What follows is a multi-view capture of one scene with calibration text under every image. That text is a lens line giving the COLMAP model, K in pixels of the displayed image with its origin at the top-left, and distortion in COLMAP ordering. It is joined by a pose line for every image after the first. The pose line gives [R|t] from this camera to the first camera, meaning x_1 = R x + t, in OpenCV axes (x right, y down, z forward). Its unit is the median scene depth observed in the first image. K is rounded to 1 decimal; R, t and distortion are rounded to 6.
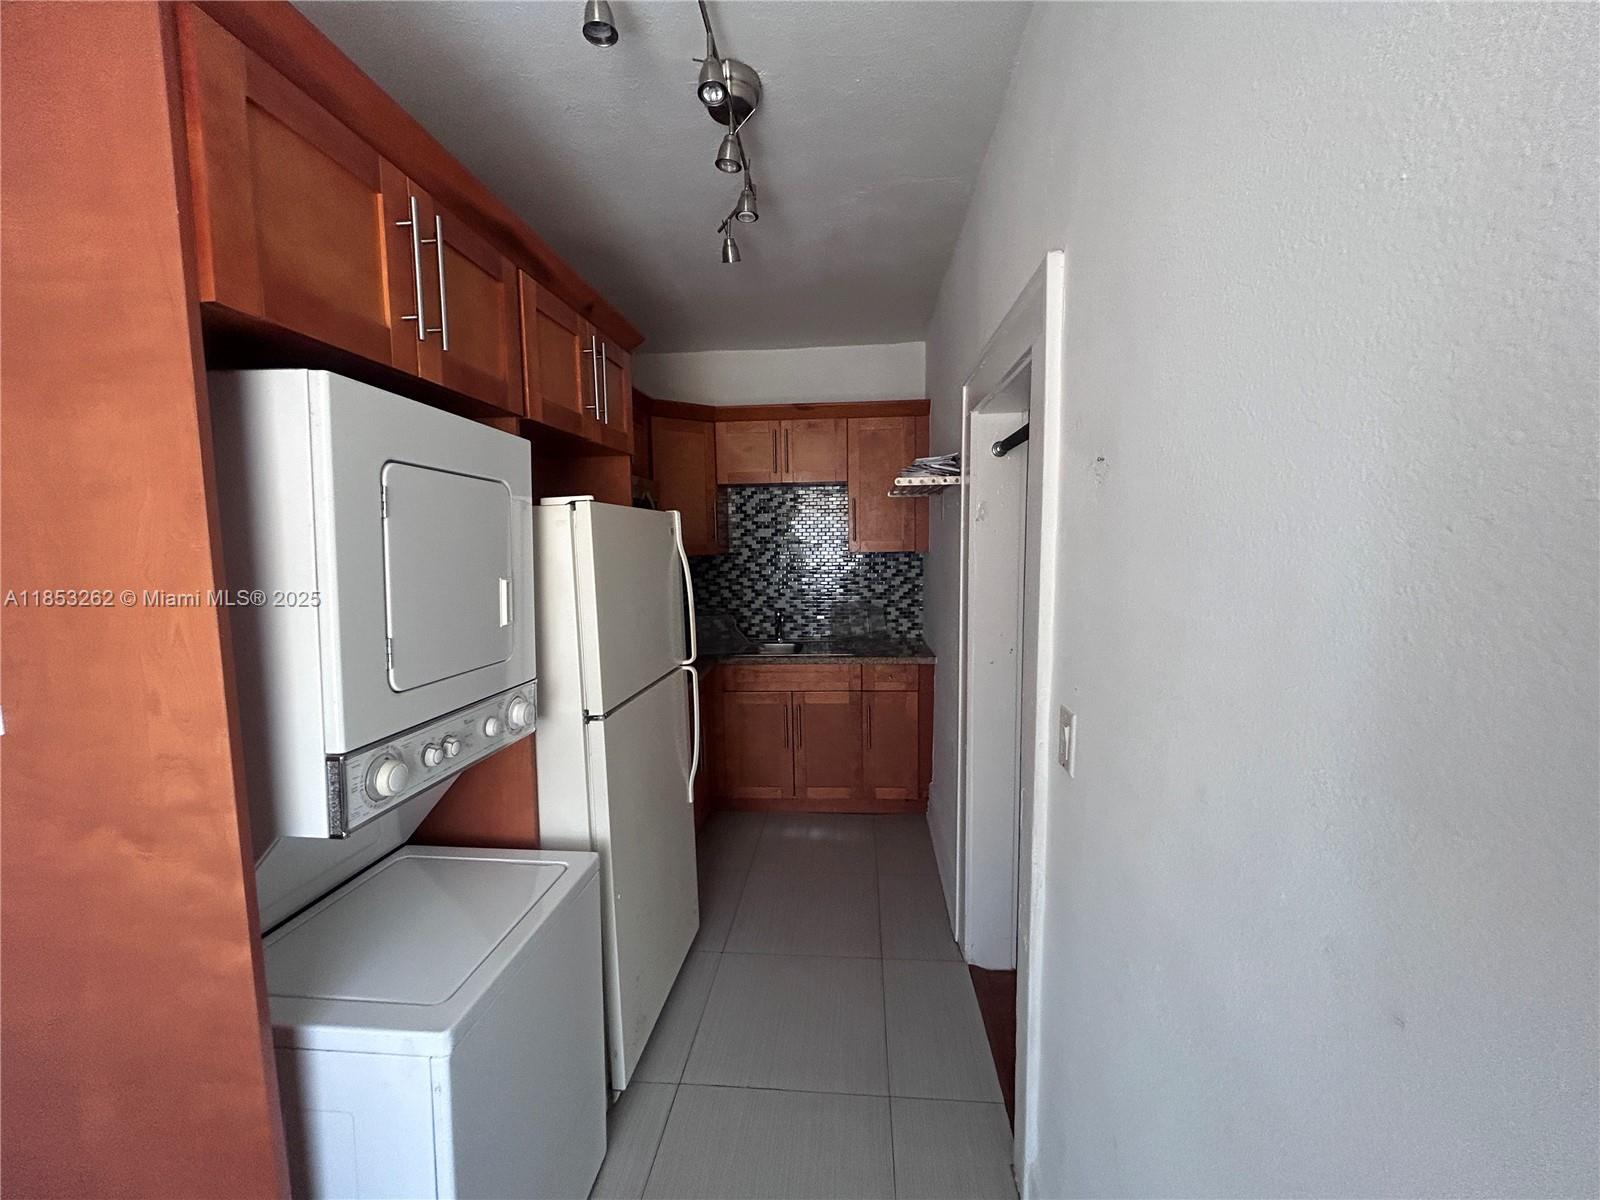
lens RADIAL K [[644.3, 0, 799.2], [0, 644.3, 608.4], [0, 0, 1]] dist [-0.011395, 0.009839]
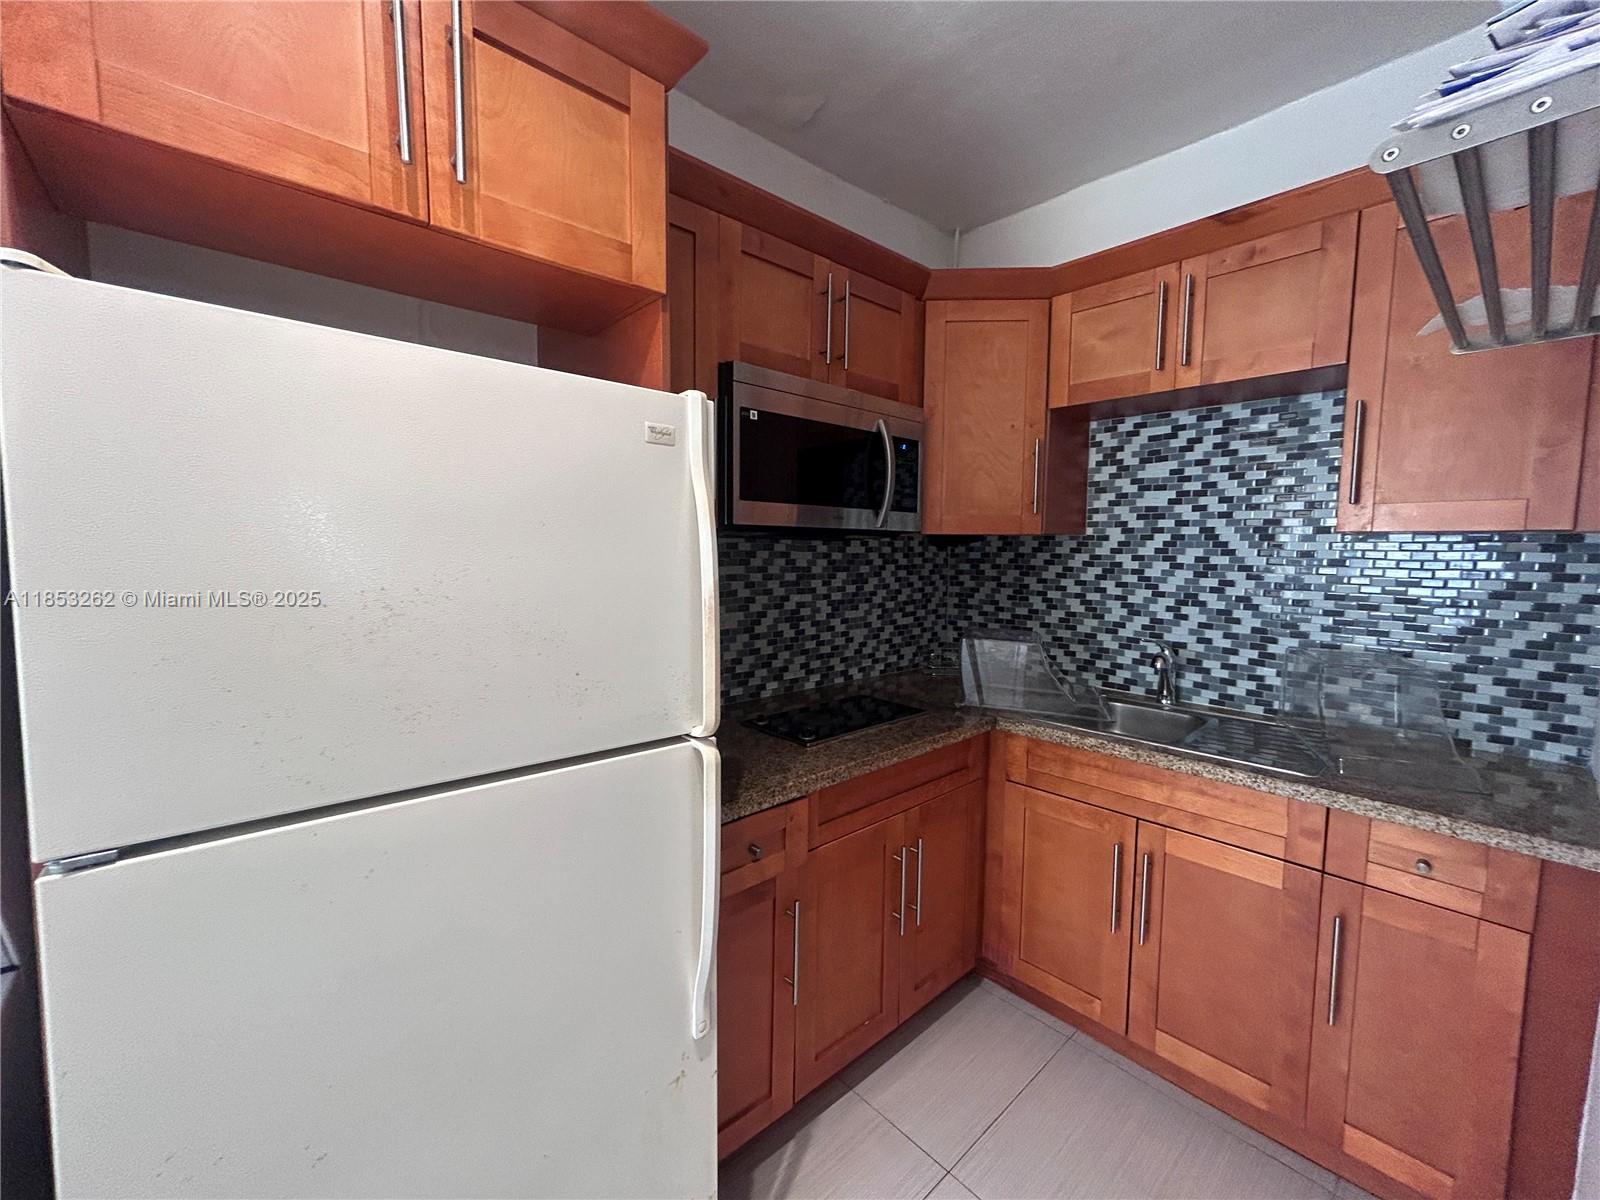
lens RADIAL K [[647.3, 0, 801.2], [0, 647.3, 601.3], [0, 0, 1]] dist [-0.000282, 0.000180]
pose [[0.735006, 0.082482, -0.673025, 0.099013], [-0.097611, 0.995106, 0.015355, -0.012035], [0.670998, 0.054409, 0.739460, 0.406945]]
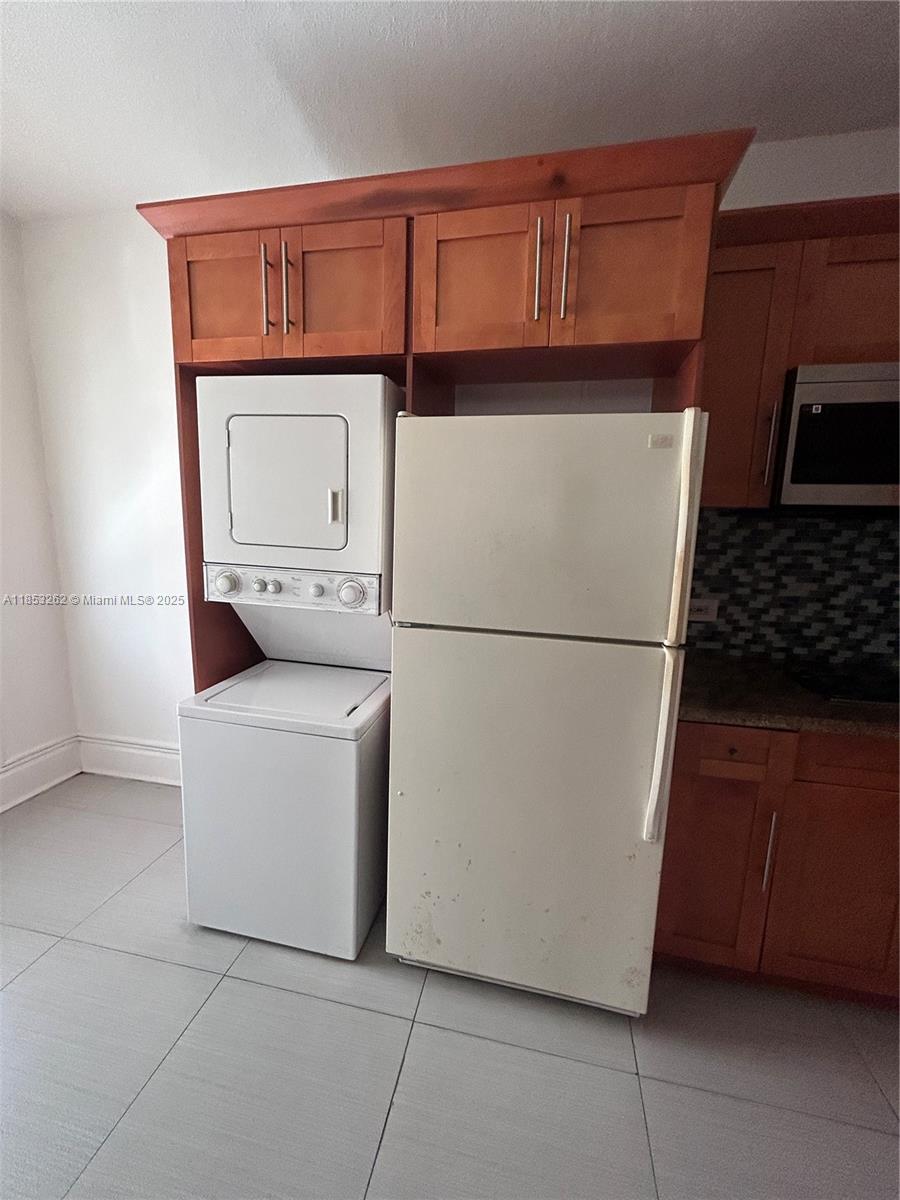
lens RADIAL K [[483.2, 0, 451.4], [0, 483.2, 602.0], [0, 0, 1]] dist [-0.011395, 0.009839]
pose [[-0.114369, 0.166449, -0.979395, 0.190750], [-0.131690, 0.974624, 0.181016, -0.010455], [0.984671, 0.149679, -0.089547, 0.469304]]
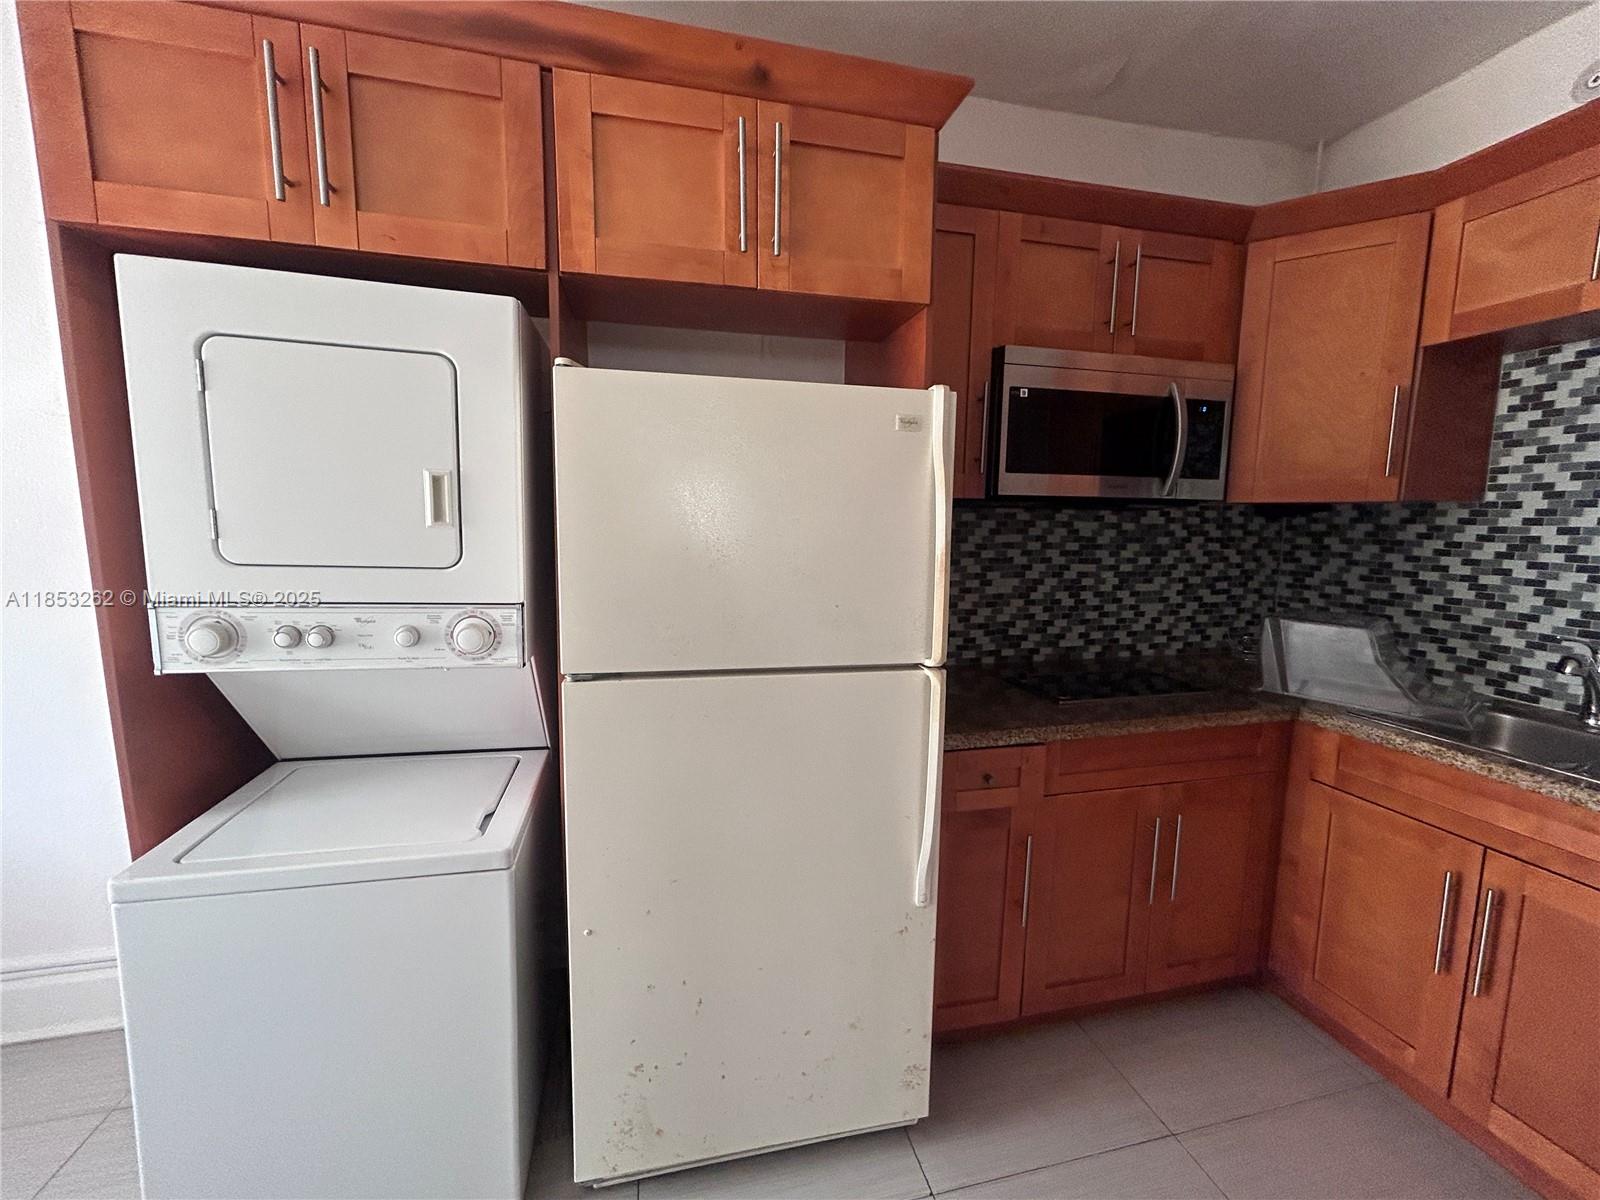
lens RADIAL K [[647.3, 0, 801.2], [0, 647.3, 601.3], [0, 0, 1]] dist [-0.000282, 0.000180]
pose [[0.317790, 0.142401, -0.937407, 0.176310], [-0.120388, 0.986716, 0.109079, -0.009479], [0.940487, 0.078188, 0.330712, 0.404614]]
